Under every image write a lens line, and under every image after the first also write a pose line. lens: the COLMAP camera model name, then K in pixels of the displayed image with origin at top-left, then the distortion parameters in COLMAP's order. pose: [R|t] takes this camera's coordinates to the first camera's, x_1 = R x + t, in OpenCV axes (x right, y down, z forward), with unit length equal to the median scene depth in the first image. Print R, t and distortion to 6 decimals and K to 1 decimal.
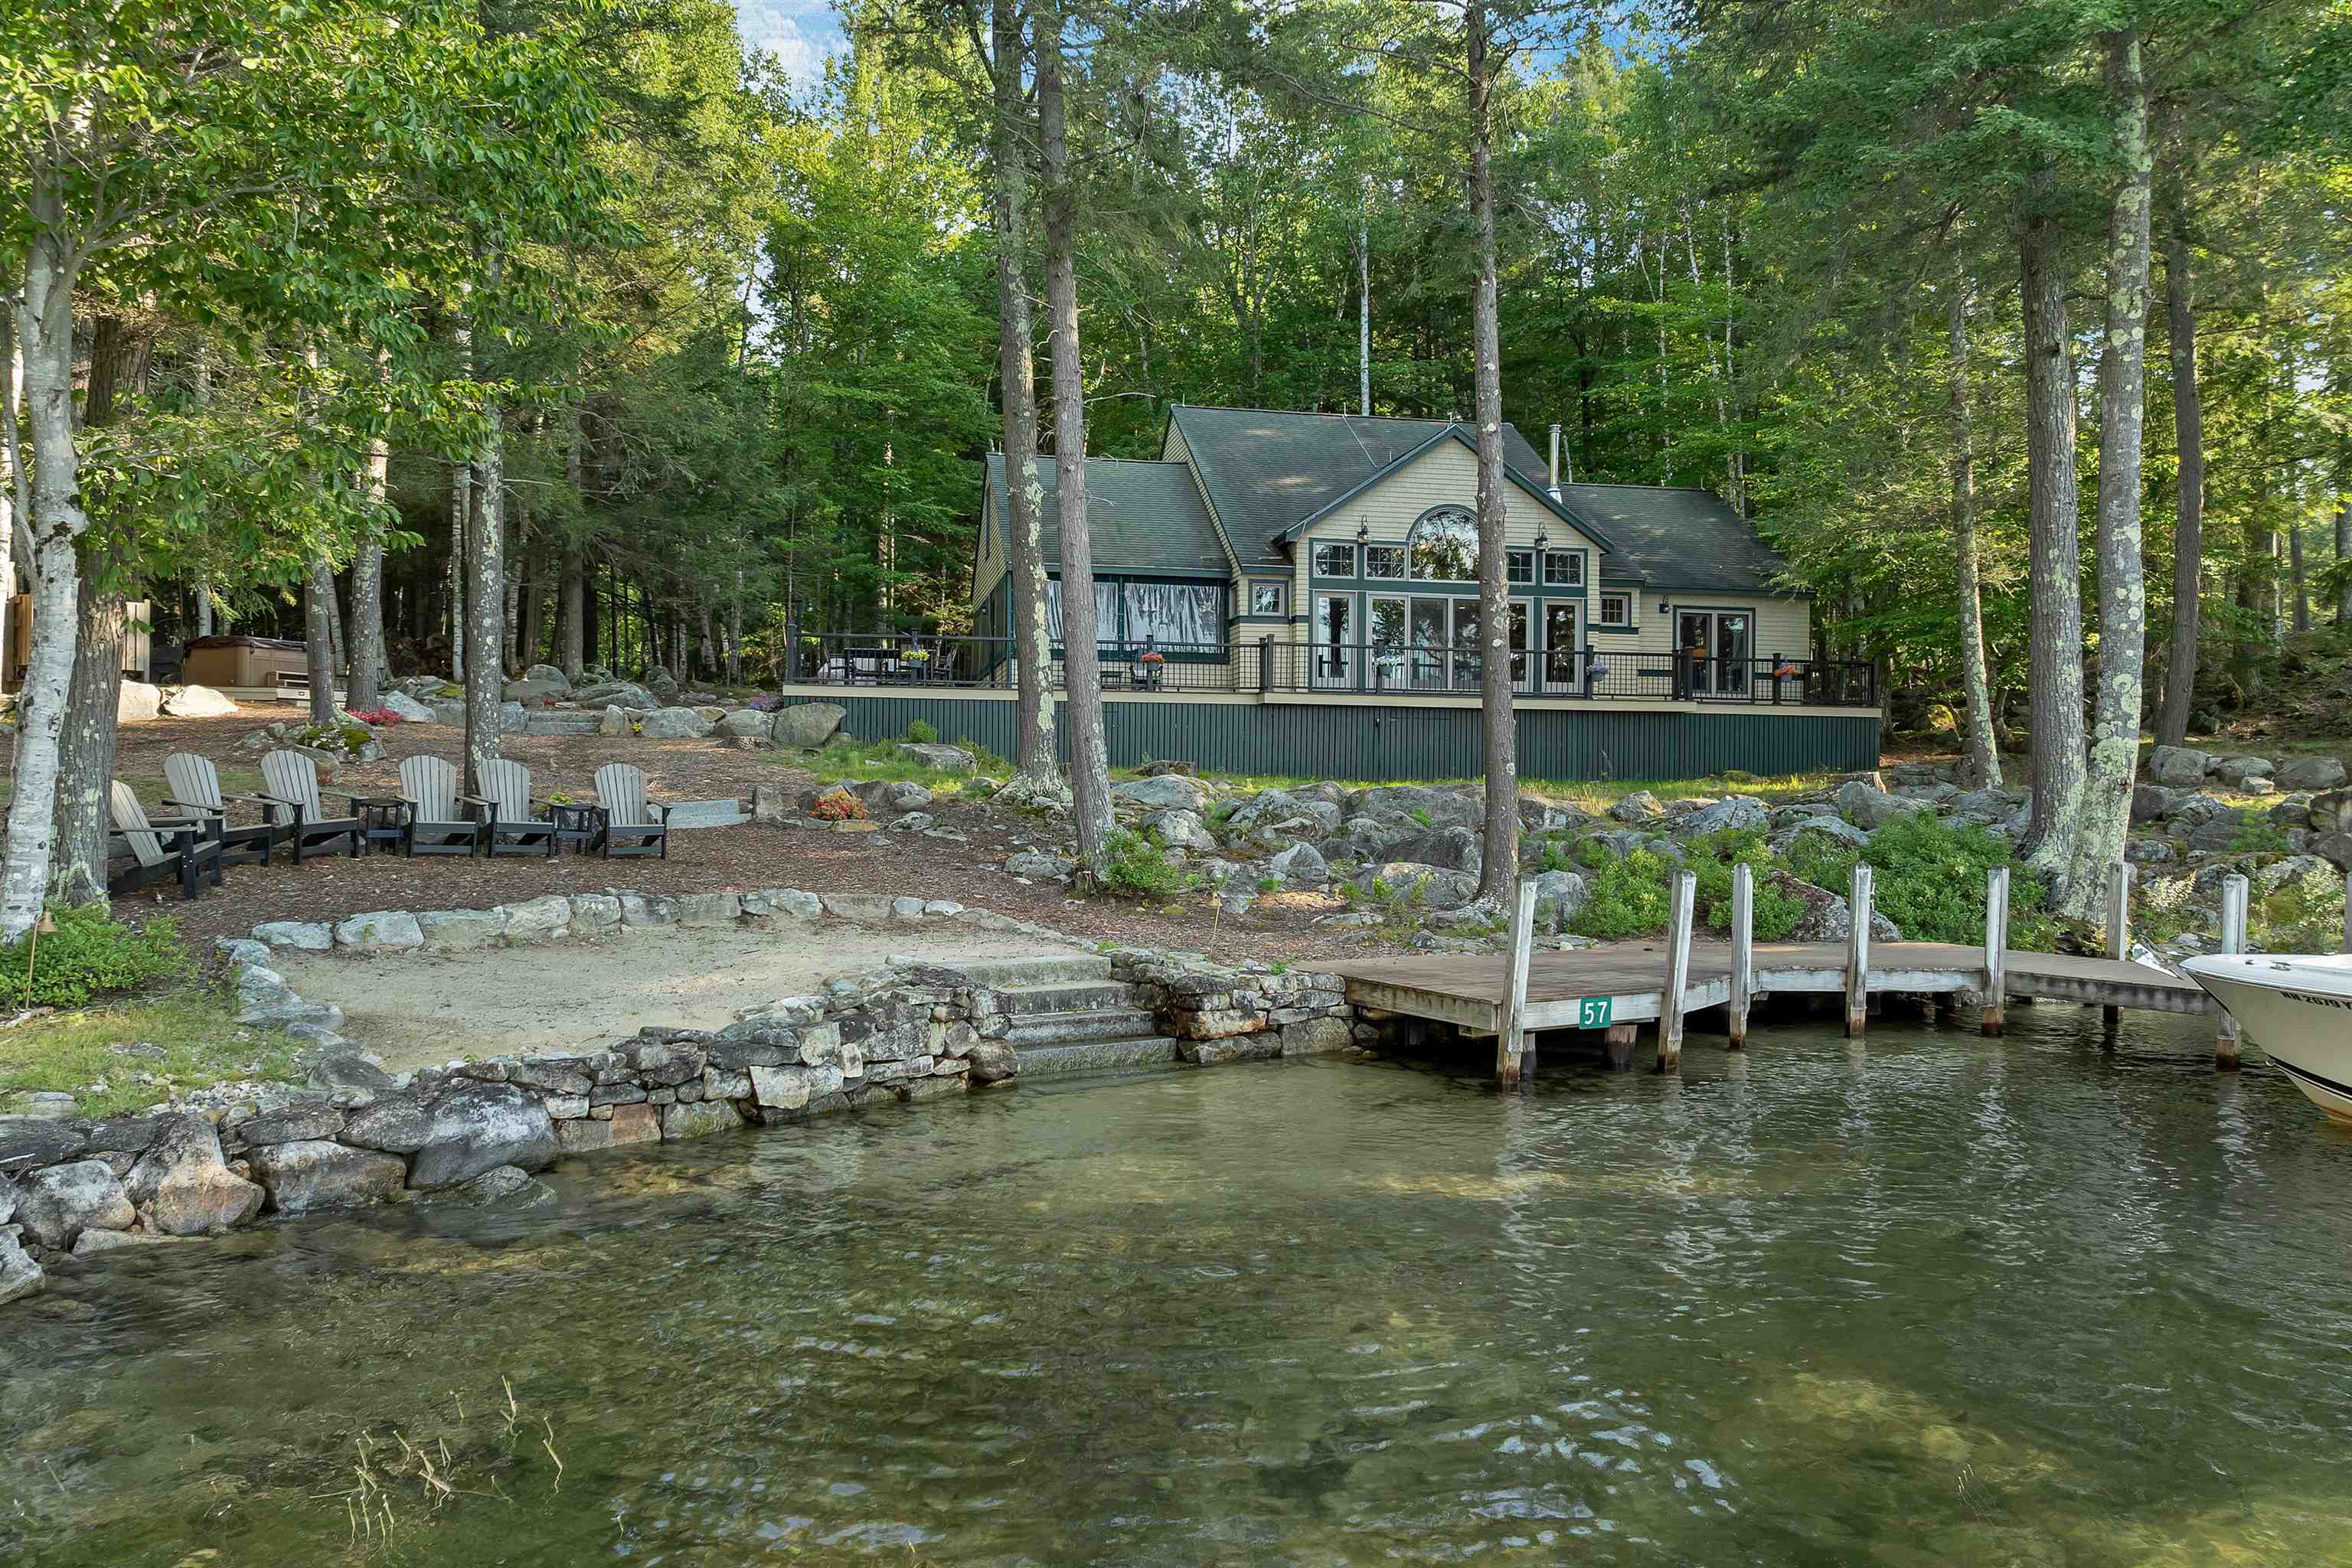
lens RADIAL K [[1687.8, 0, 1184.8], [0, 1687.8, 787.8], [0, 0, 1]] dist [-0.027942, -0.005131]
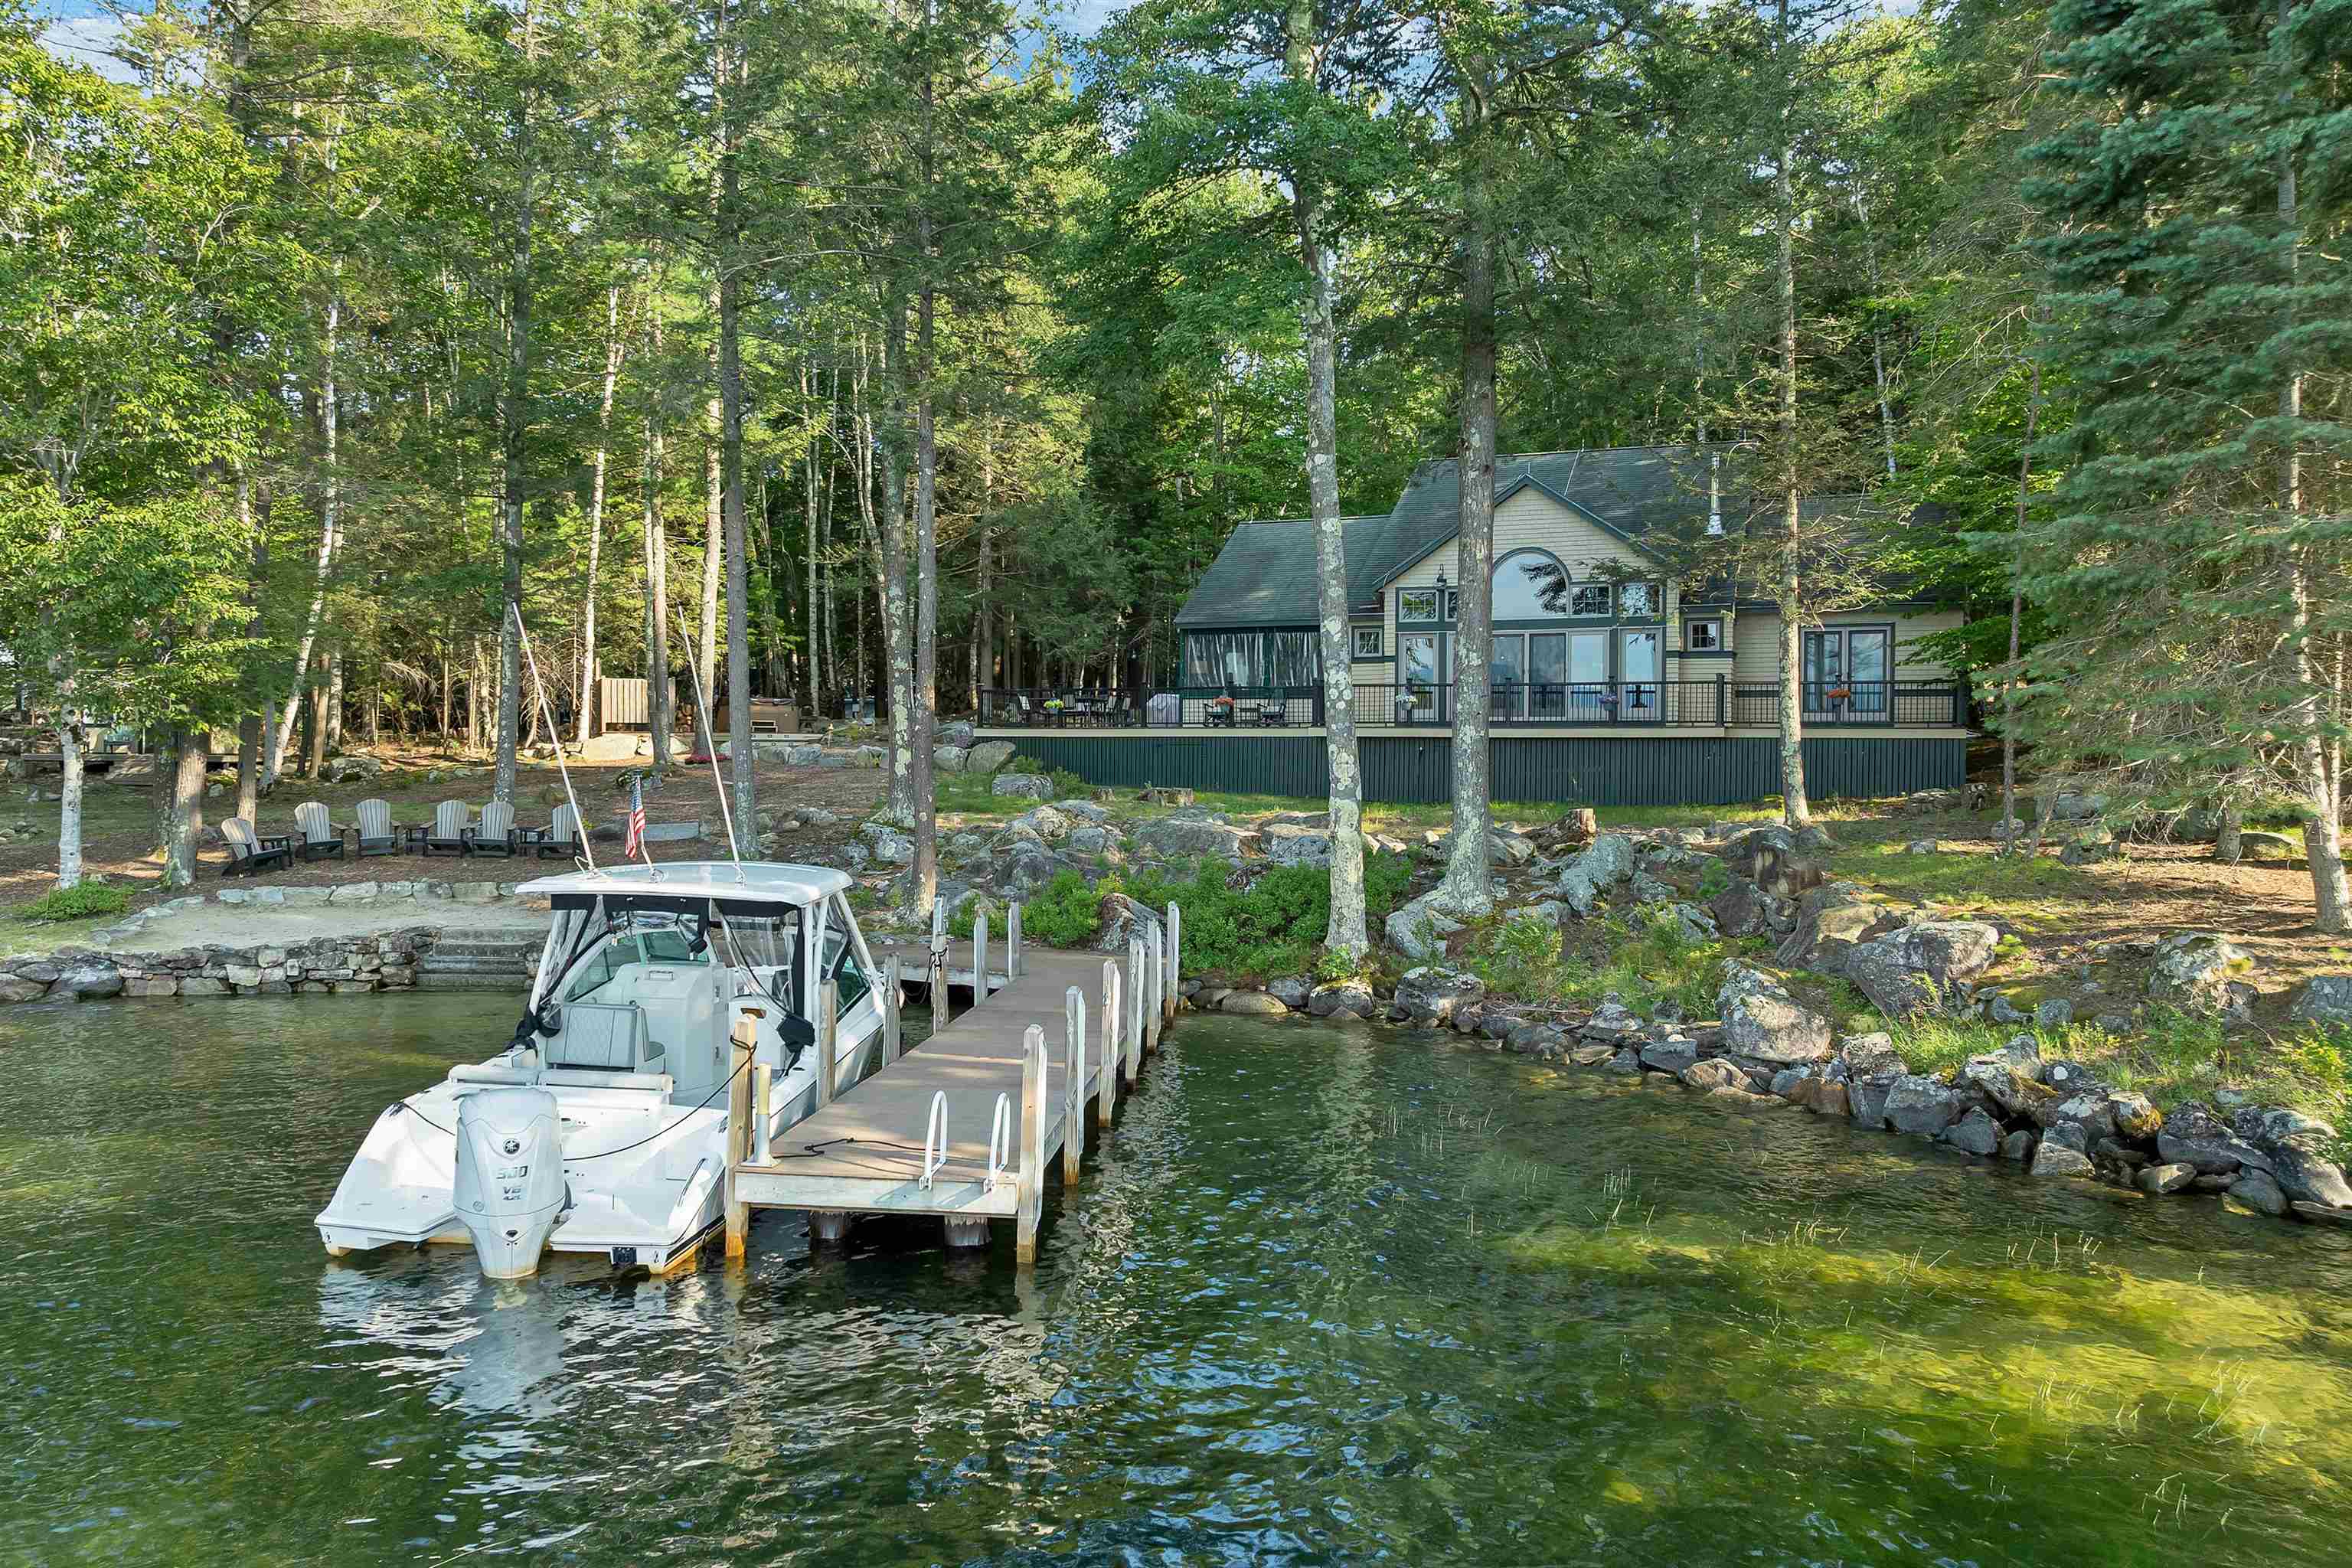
lens RADIAL K [[1687.8, 0, 1179.5], [0, 1687.8, 821.1], [0, 0, 1]] dist [-0.027942, -0.005131]
pose [[0.824933, 0.018558, -0.564926, 1.376362], [0.000117, 0.999455, 0.033002, -0.064072], [0.565231, -0.027290, 0.824481, -0.060482]]
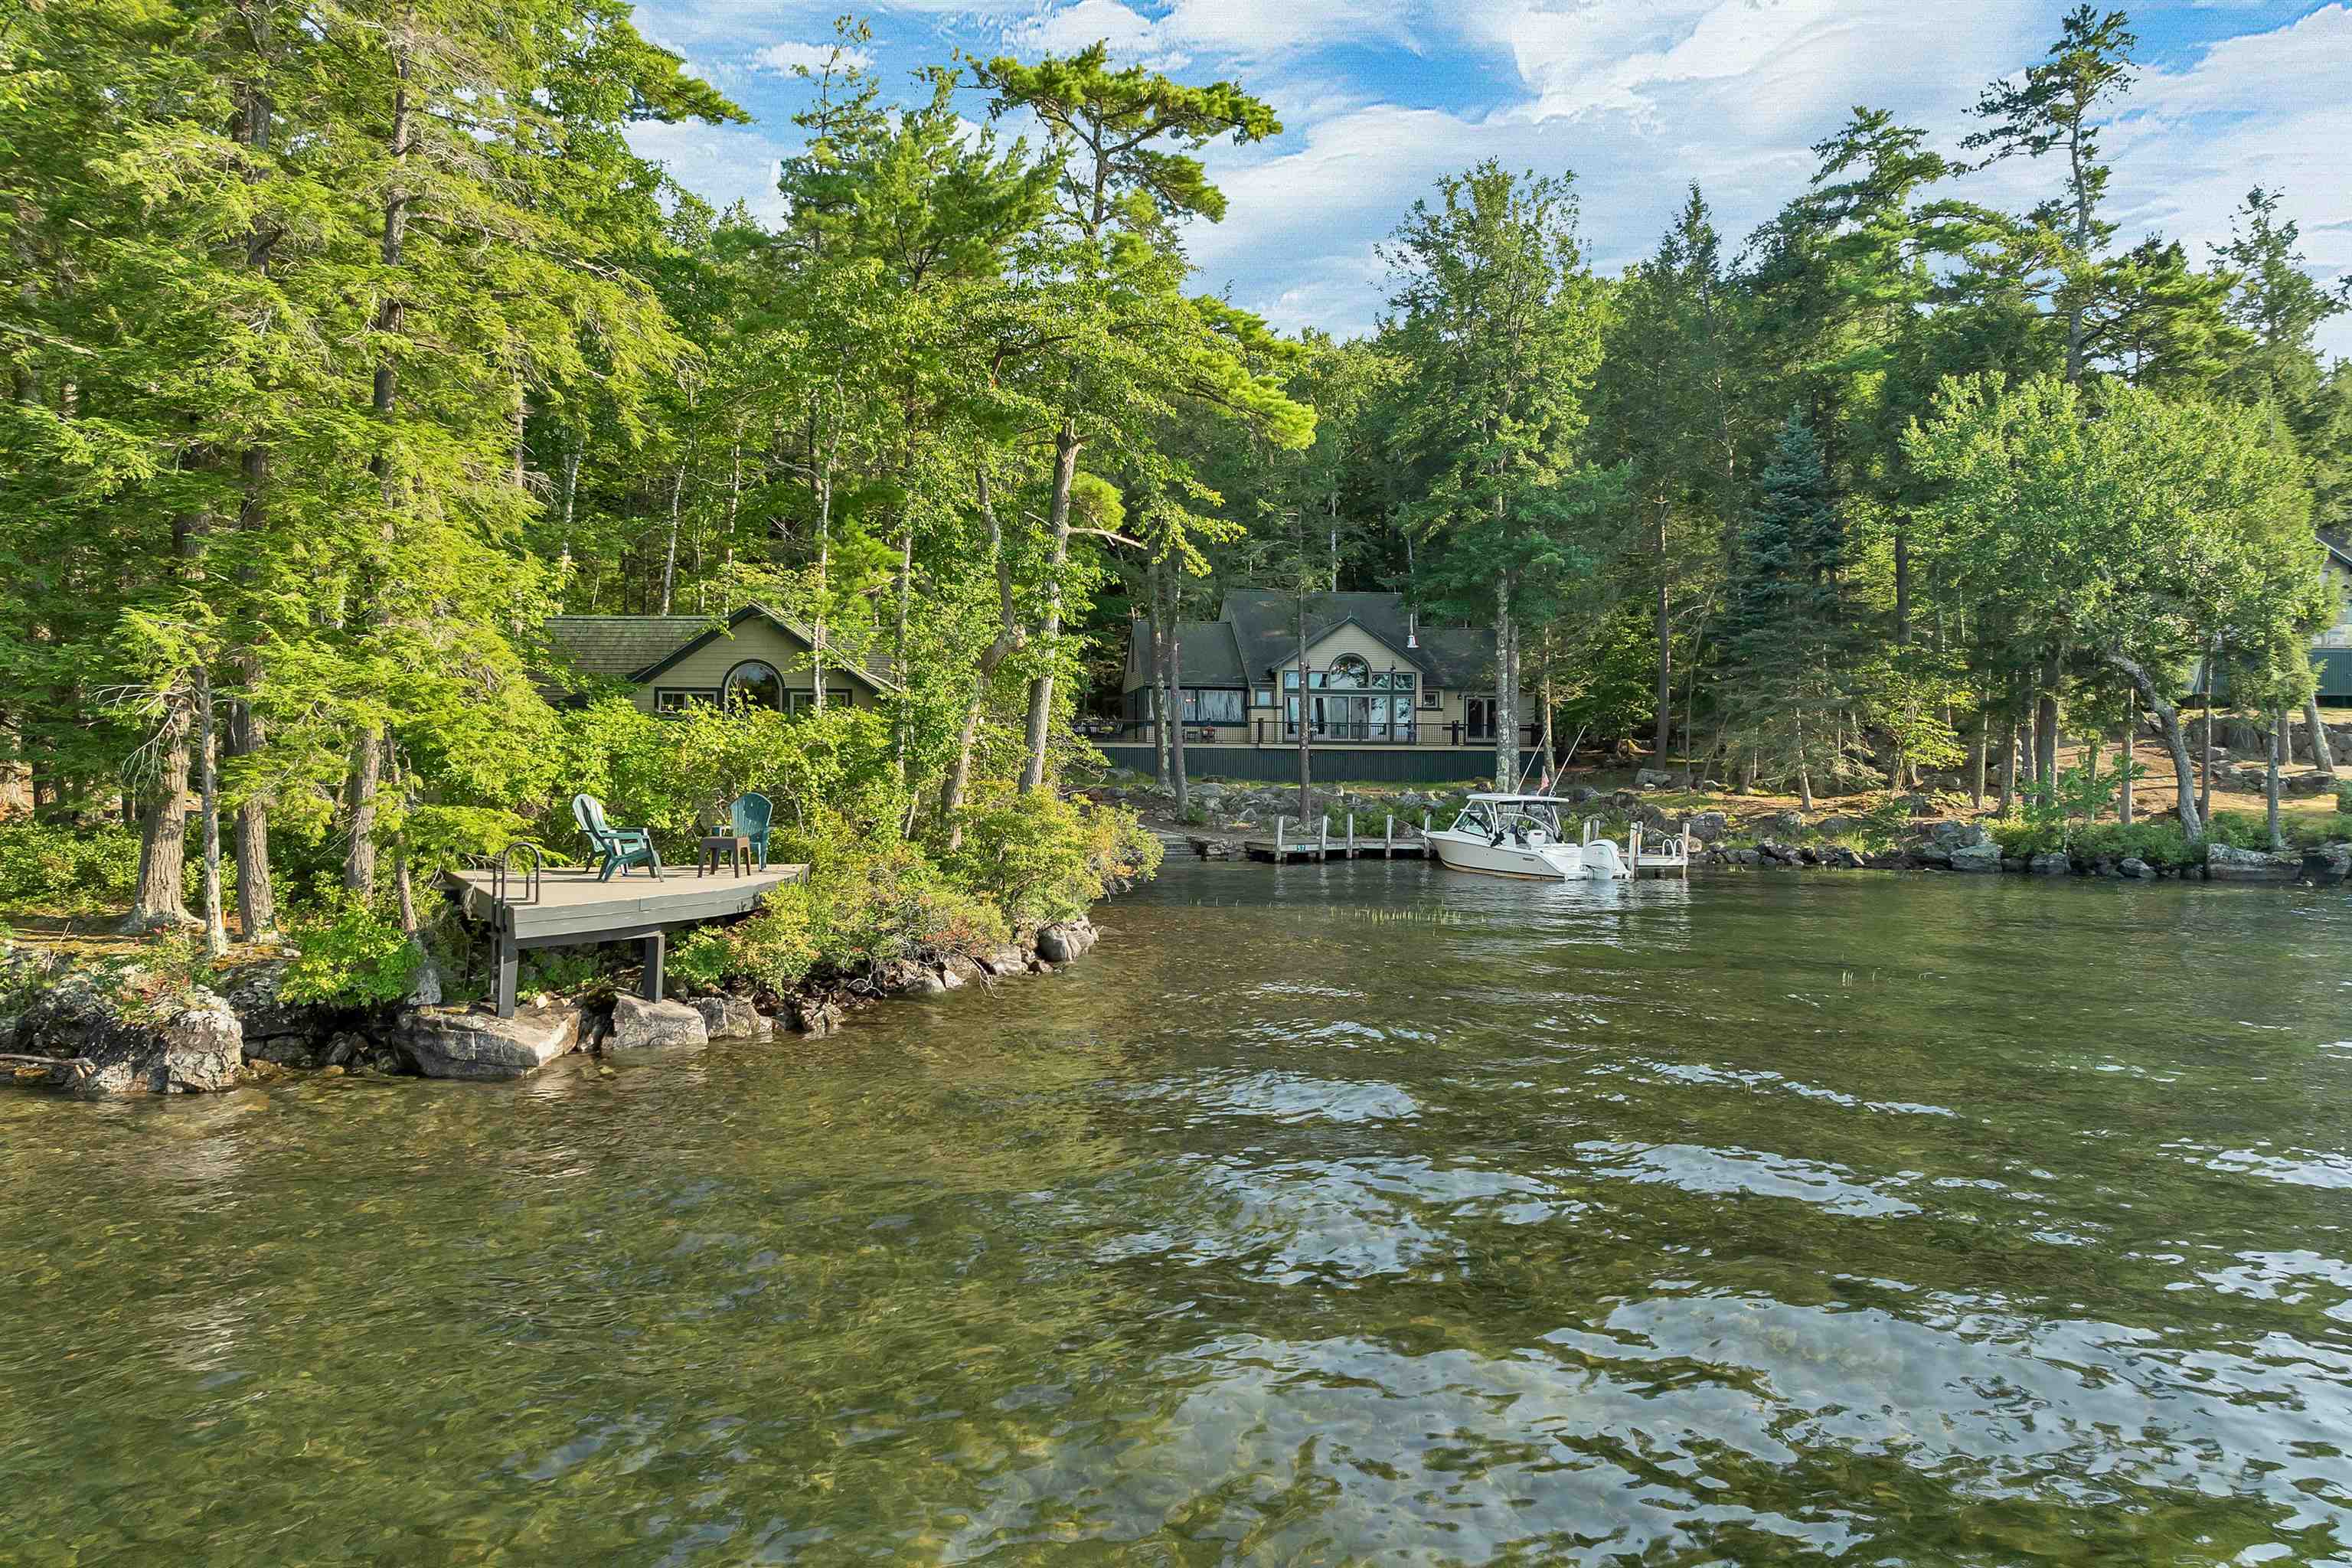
lens RADIAL K [[1687.8, 0, 1171.3], [0, 1687.8, 788.5], [0, 0, 1]] dist [-0.027942, -0.005131]
pose [[0.997869, 0.001278, -0.065231, 0.165912], [-0.000227, 0.999870, 0.016118, -0.069399], [0.065243, -0.016068, 0.997740, -2.716106]]
